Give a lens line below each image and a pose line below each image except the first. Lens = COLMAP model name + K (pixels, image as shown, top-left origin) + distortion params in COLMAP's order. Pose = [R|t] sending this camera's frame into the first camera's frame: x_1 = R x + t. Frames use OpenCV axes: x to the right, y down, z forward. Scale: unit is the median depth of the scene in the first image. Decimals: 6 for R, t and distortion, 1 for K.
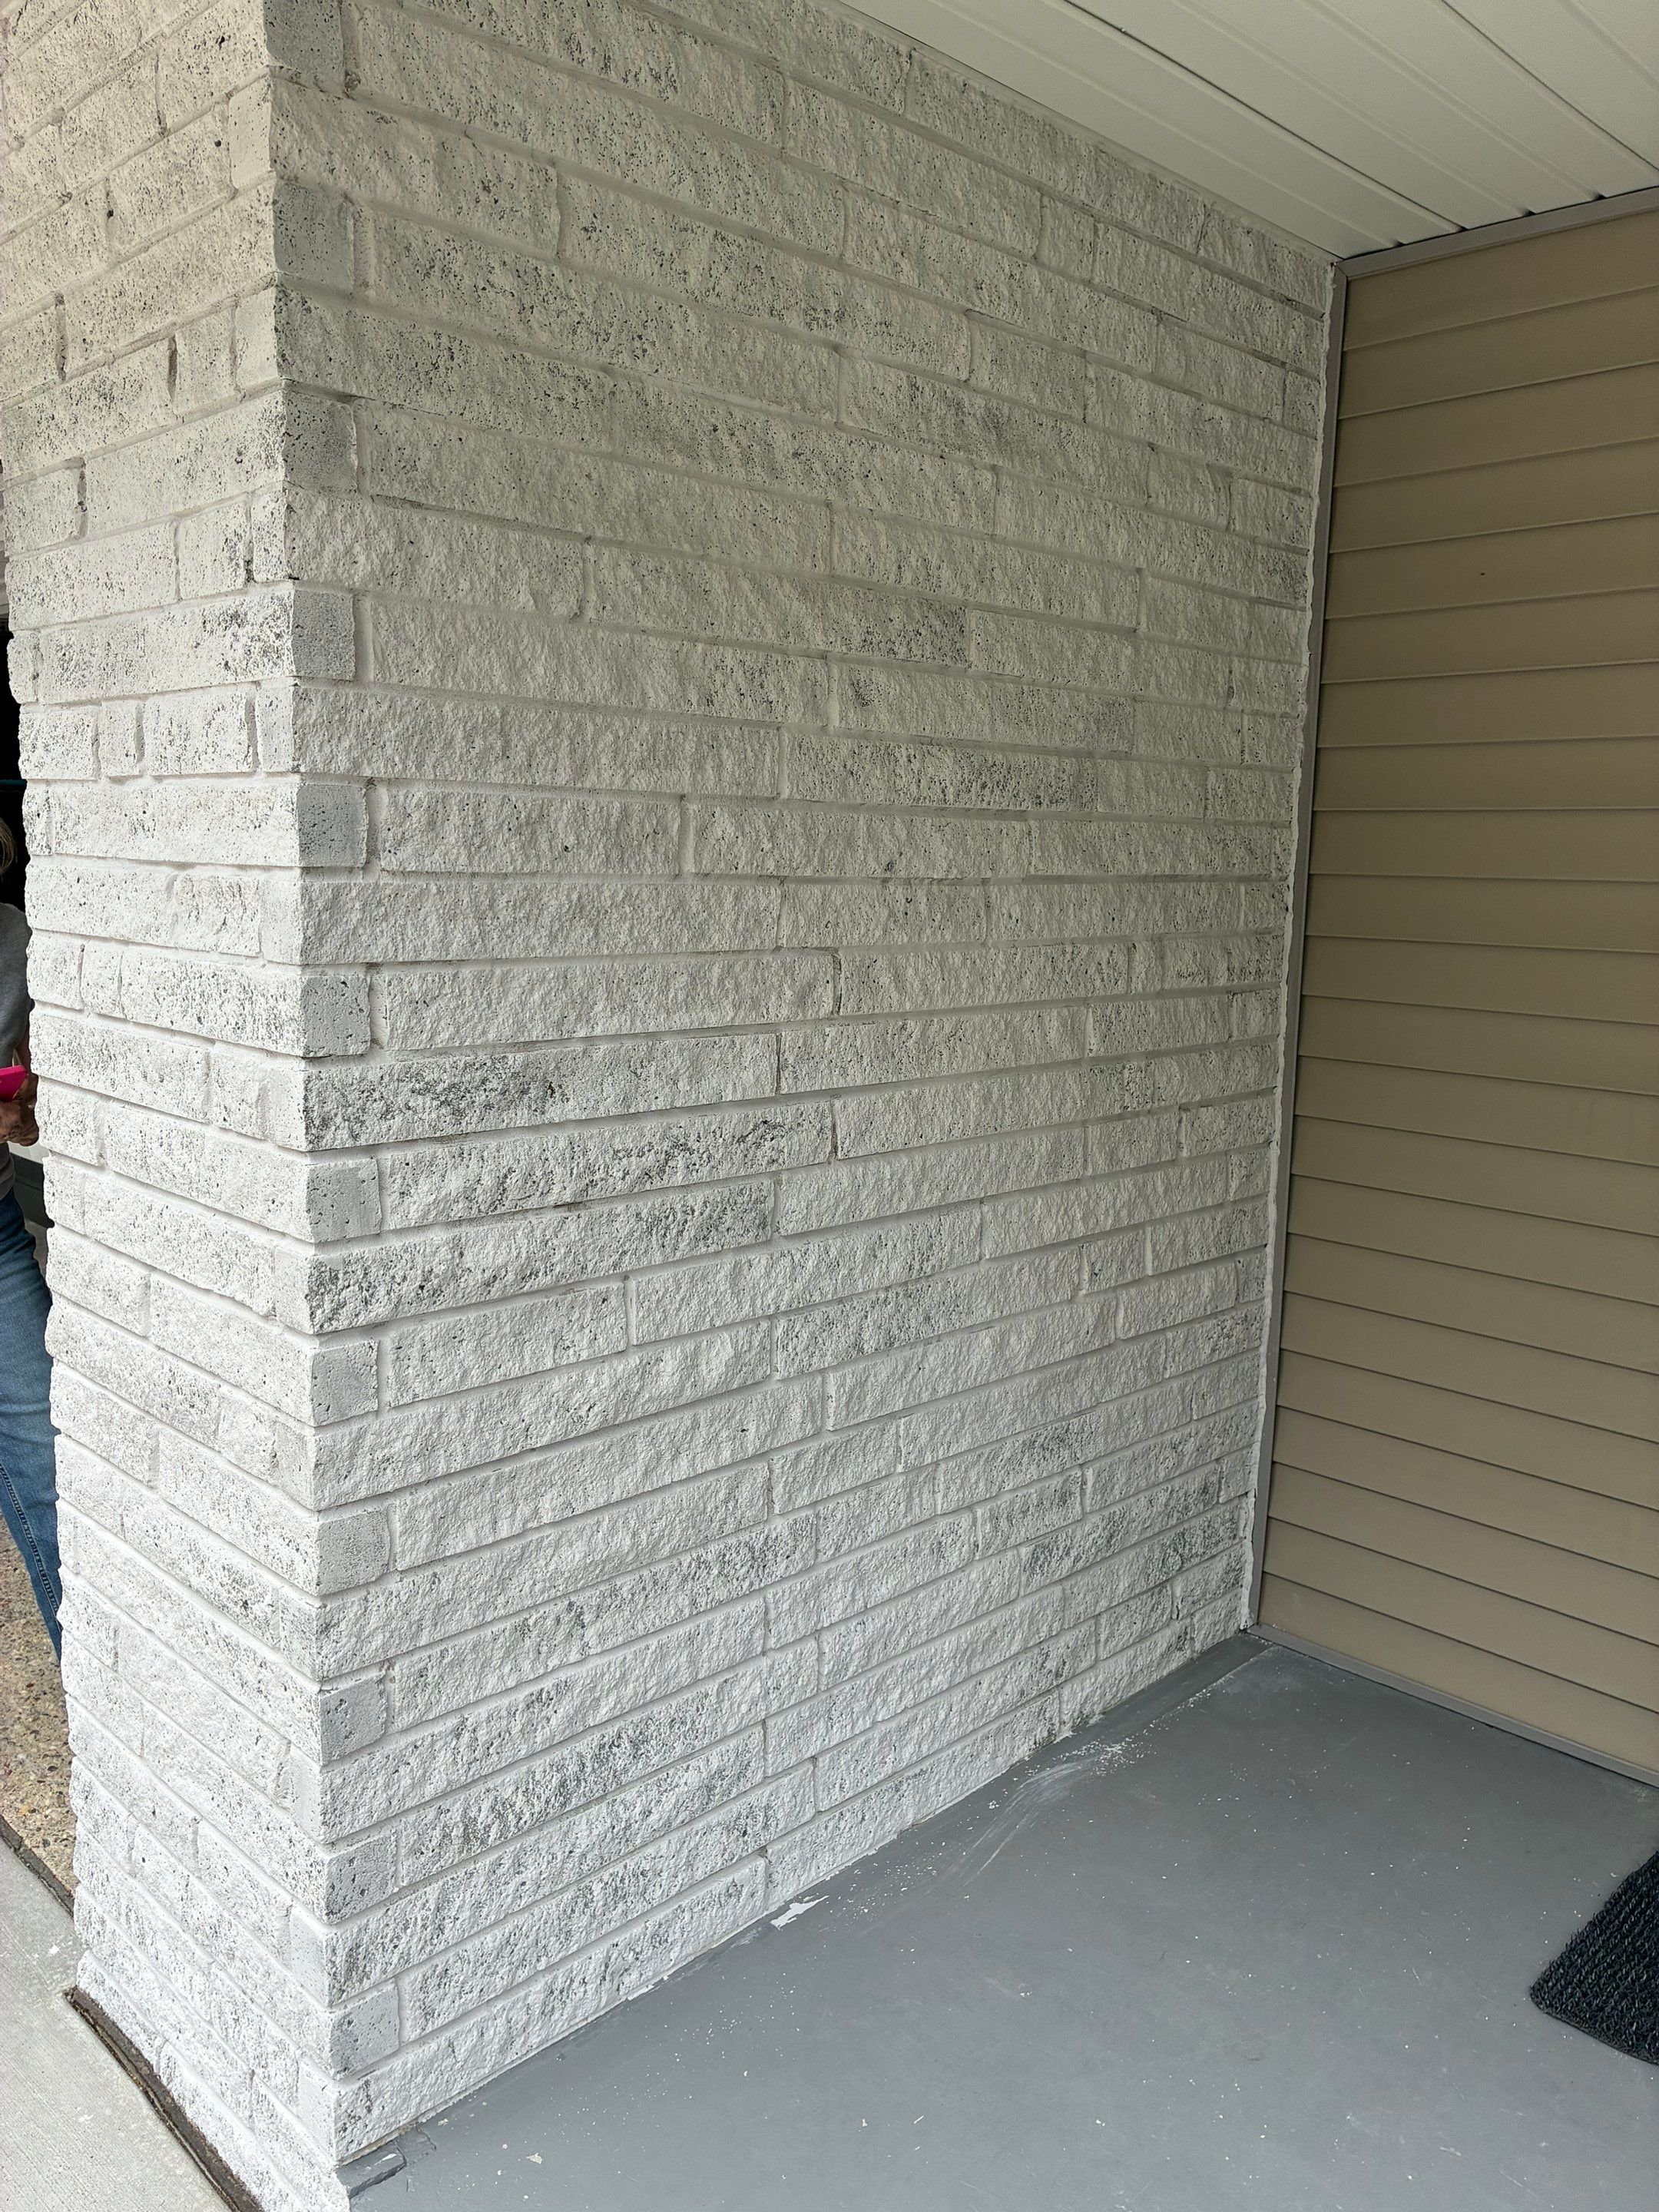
lens RADIAL K [[1681.9, 0, 831.9], [0, 1681.9, 1116.1], [0, 0, 1]] dist [0.003466, 0.011622]
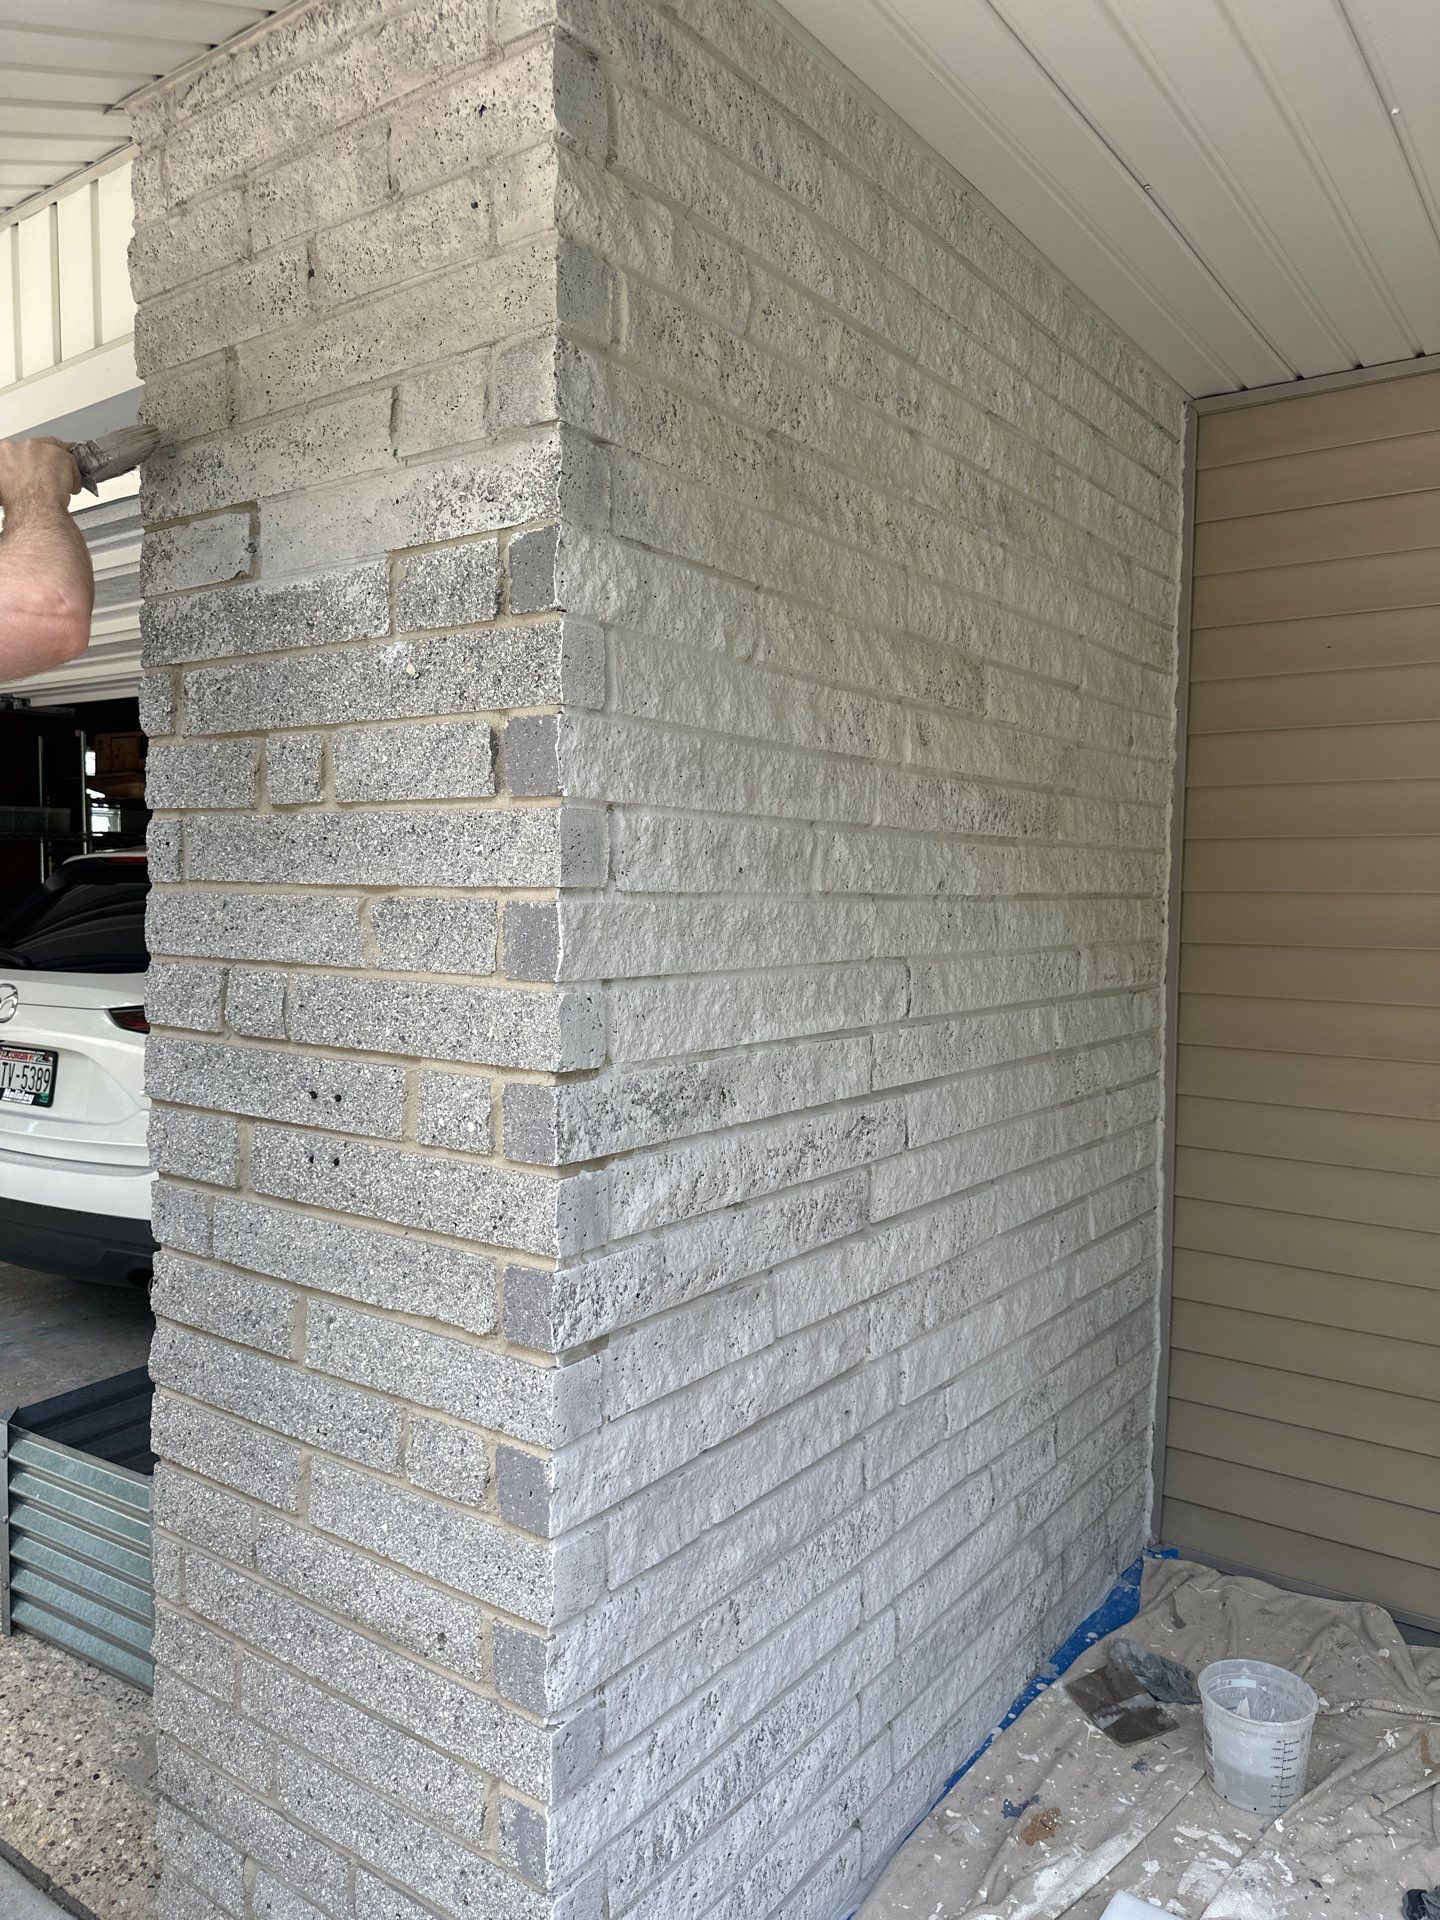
lens RADIAL K [[1308.8, 0, 606.8], [0, 1308.8, 967.5], [0, 0, 1]] dist [0.143506, -0.256952]
pose [[0.987549, -0.019627, 0.156082, -0.353409], [0.034821, 0.994847, -0.095215, -0.018889], [-0.153409, 0.099465, 0.983144, 0.182851]]
